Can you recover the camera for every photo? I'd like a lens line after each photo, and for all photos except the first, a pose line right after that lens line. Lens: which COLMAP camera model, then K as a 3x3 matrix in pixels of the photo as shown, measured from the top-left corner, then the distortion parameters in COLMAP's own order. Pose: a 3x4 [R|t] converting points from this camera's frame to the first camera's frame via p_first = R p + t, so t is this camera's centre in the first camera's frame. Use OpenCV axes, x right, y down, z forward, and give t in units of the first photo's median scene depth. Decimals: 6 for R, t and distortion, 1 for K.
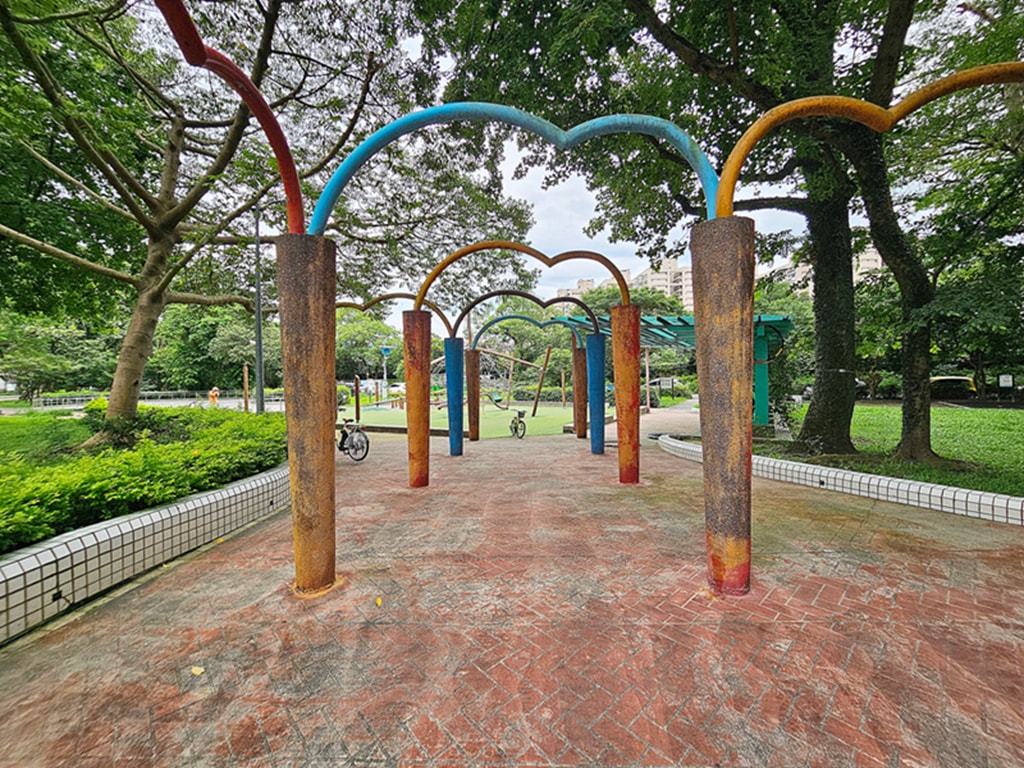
lens RADIAL K [[423.2, 0, 515.2], [0, 423.2, 374.2], [0, 0, 1]] dist [0.000007, 0.001069]
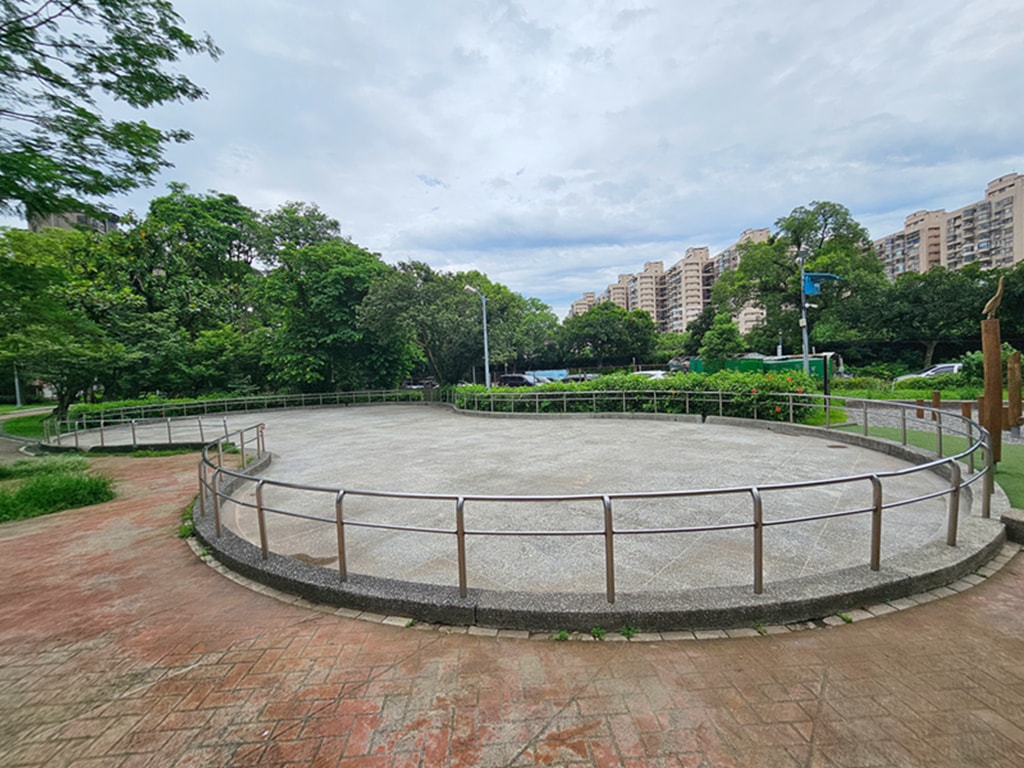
lens RADIAL K [[423.2, 0, 516.8], [0, 423.2, 379.9], [0, 0, 1]] dist [0.000007, 0.001069]
pose [[0.997082, -0.027692, -0.071133, -0.459544], [0.029220, 0.999362, 0.020536, 0.017516], [0.070519, -0.022555, 0.997255, 0.443959]]
